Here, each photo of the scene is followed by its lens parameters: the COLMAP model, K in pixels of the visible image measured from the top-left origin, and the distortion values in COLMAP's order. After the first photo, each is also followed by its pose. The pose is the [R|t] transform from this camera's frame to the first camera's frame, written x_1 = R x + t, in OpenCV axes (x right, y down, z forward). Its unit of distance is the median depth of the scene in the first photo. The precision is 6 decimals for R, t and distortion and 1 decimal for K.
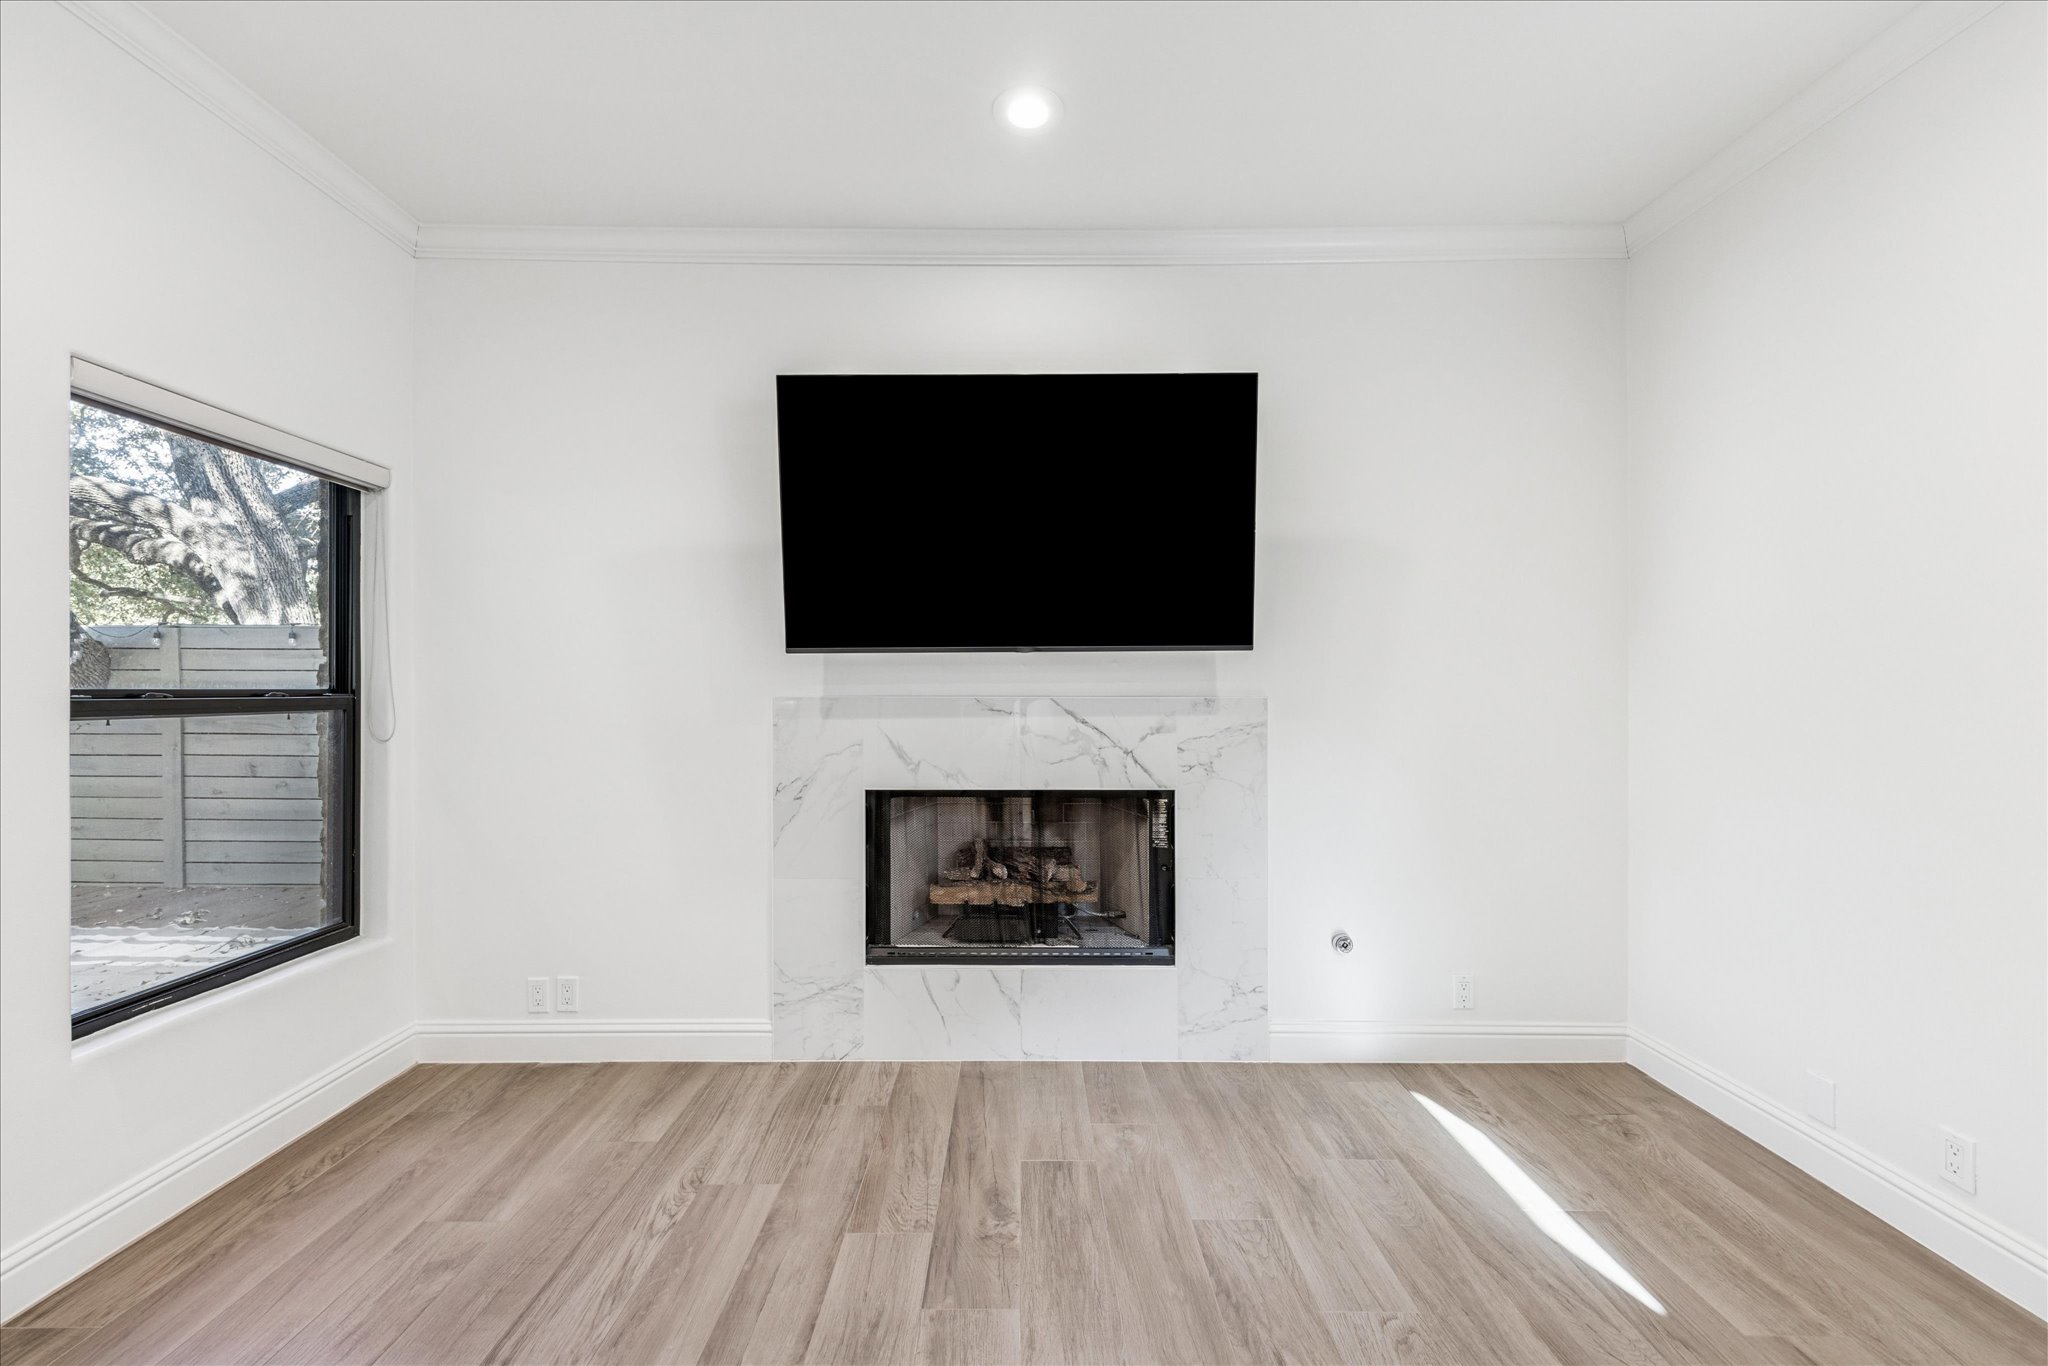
lens RADIAL K [[770.5, 0, 1033.3], [0, 770.5, 695.6], [0, 0, 1]] dist [0.001045, -0.000326]
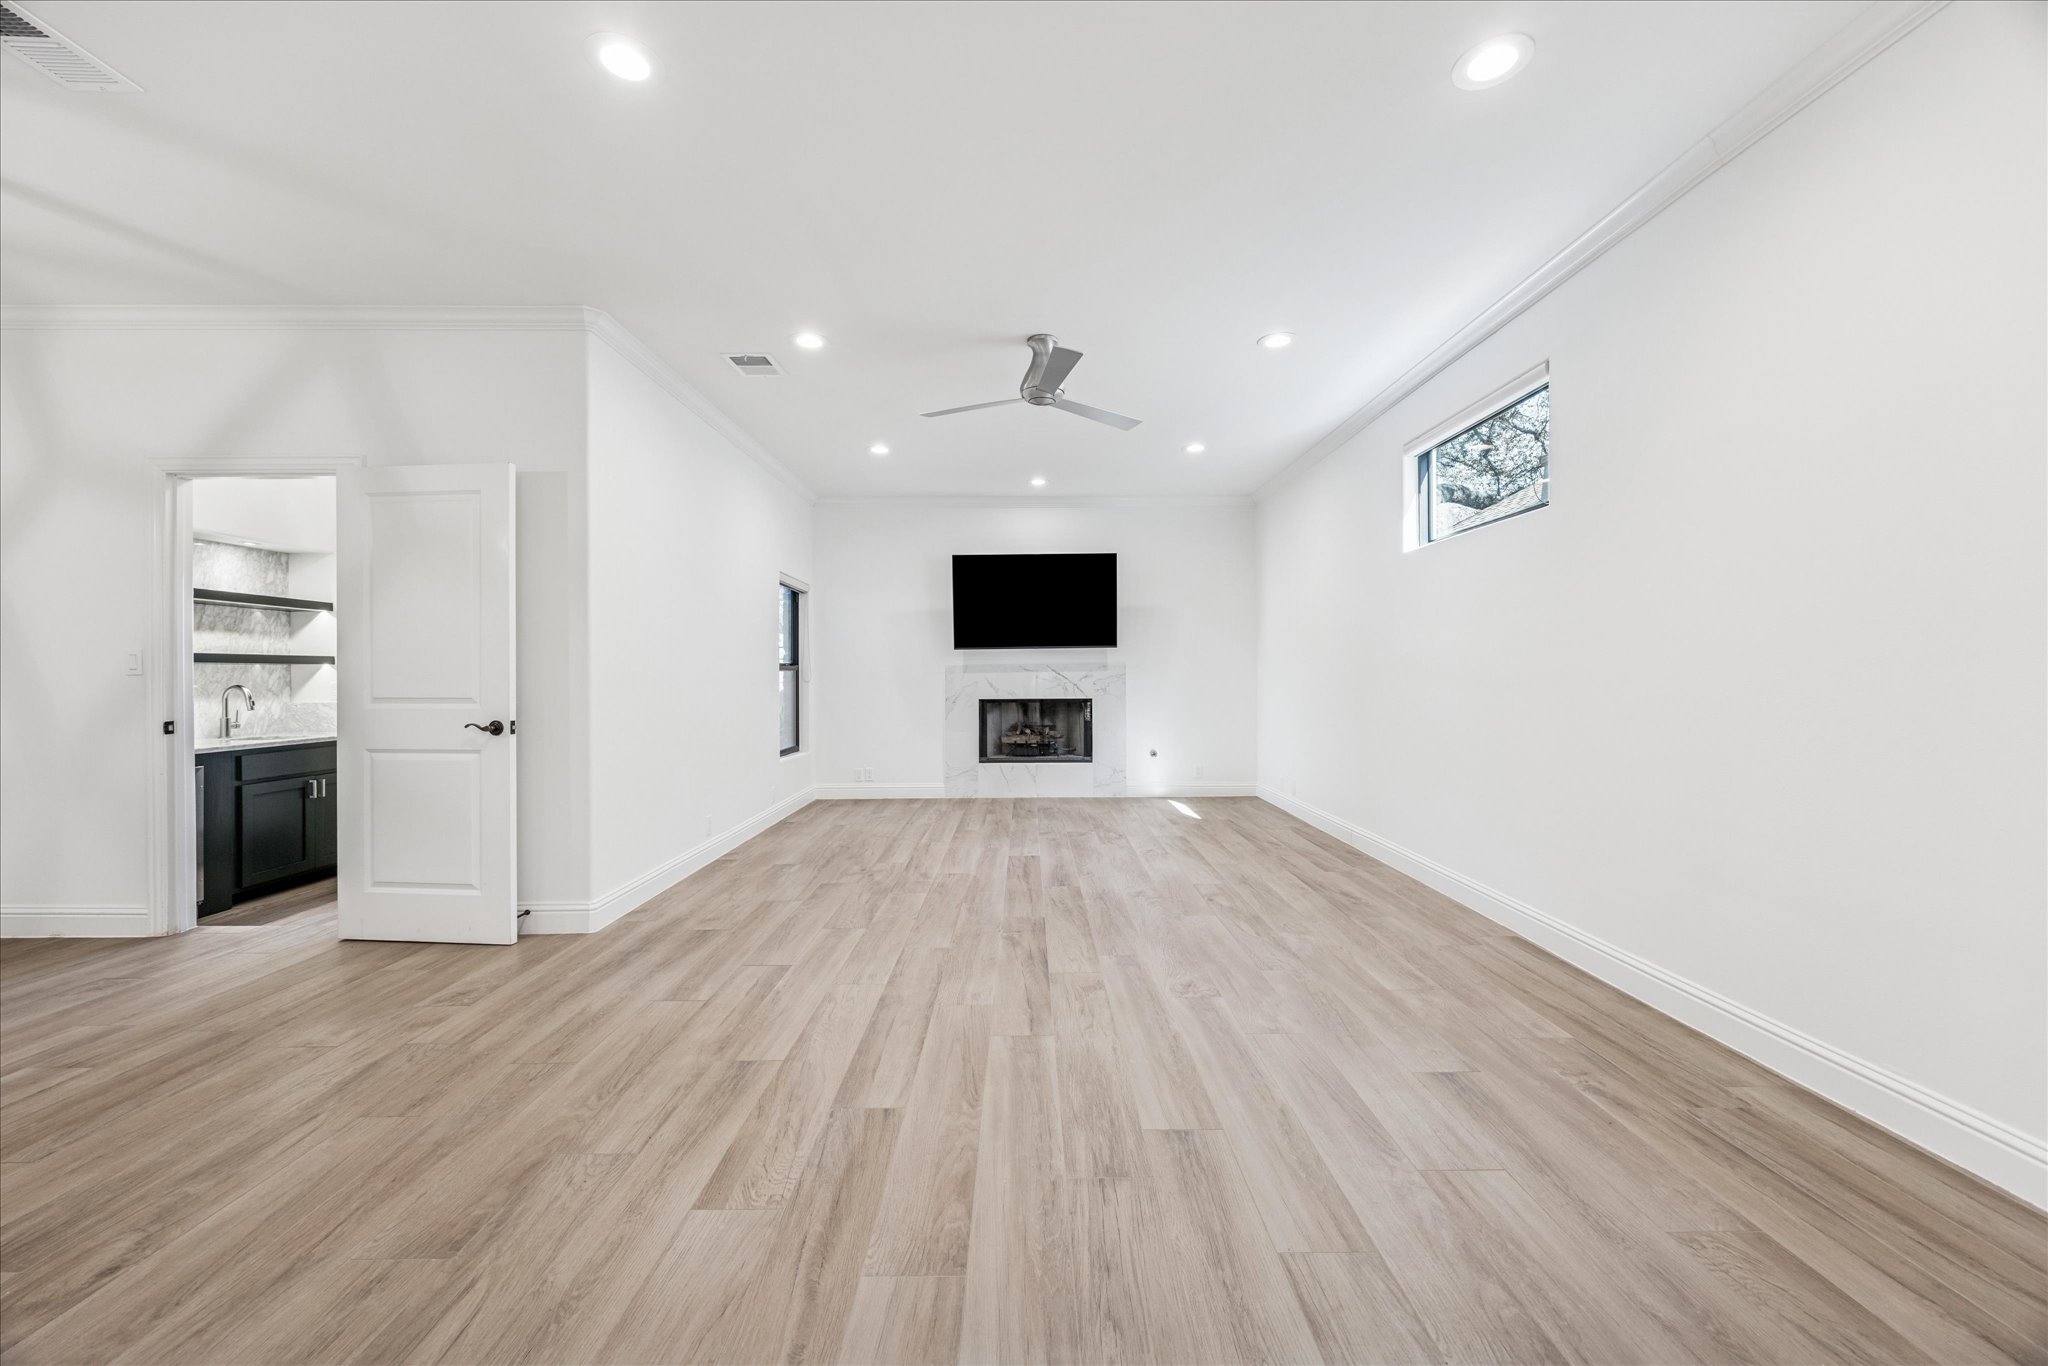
lens RADIAL K [[770.5, 0, 1039.1], [0, 770.5, 680.3], [0, 0, 1]] dist [0.001045, -0.000326]
pose [[0.999790, -0.005709, -0.019673, 0.050824], [0.005642, 0.999978, -0.003468, 0.065472], [0.019693, 0.003356, 0.999800, -1.712797]]
